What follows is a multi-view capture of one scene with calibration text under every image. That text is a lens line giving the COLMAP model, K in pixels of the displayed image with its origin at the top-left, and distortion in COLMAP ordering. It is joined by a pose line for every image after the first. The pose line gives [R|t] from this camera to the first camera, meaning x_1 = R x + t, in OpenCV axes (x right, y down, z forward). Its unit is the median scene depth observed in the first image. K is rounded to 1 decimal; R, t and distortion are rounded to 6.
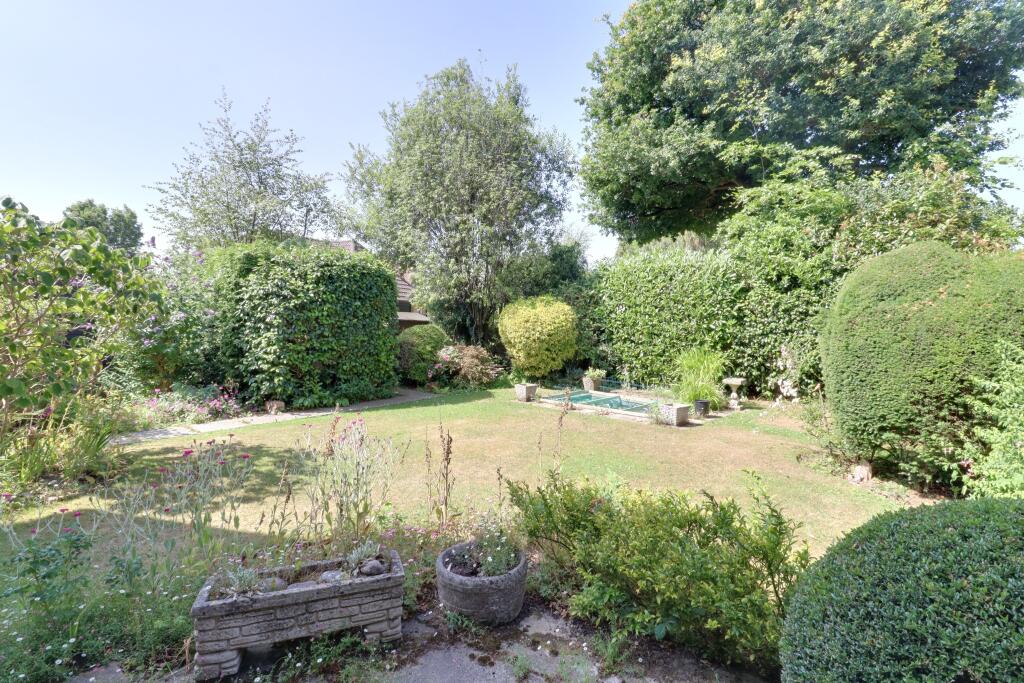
lens RADIAL K [[498.6, 0, 516.5], [0, 498.6, 339.8], [0, 0, 1]] dist [-0.004713, -0.001495]
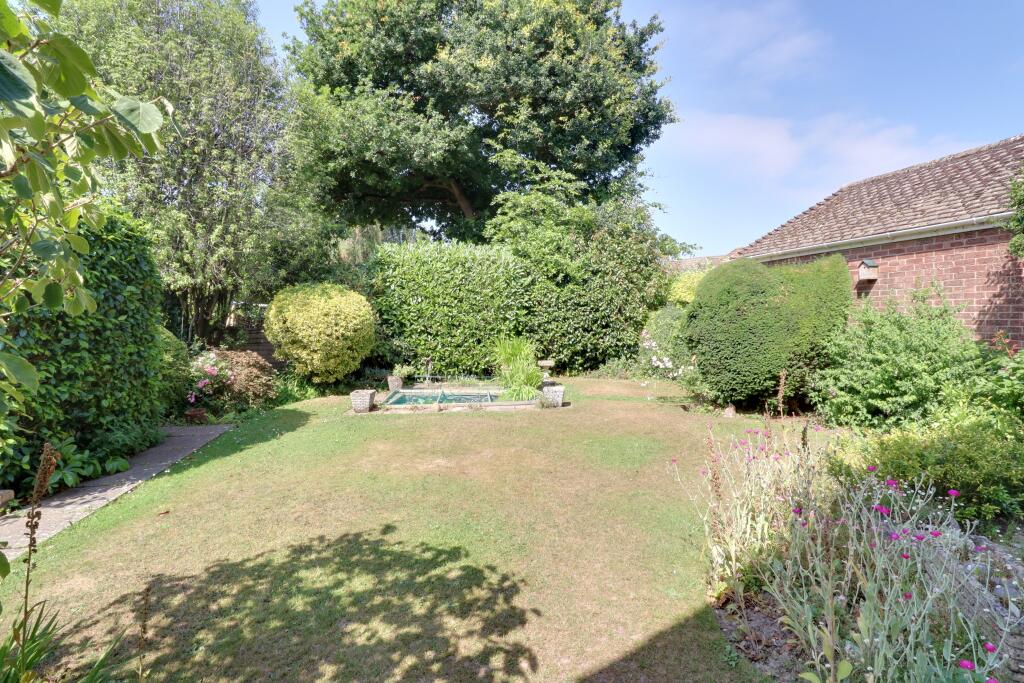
lens RADIAL K [[498.6, 0, 514.8], [0, 498.6, 340.6], [0, 0, 1]] dist [-0.004713, -0.001495]
pose [[0.652726, -0.056853, 0.755458, -0.422898], [0.042537, 0.998357, 0.038381, -0.014509], [-0.756399, 0.007083, 0.654072, 0.266410]]
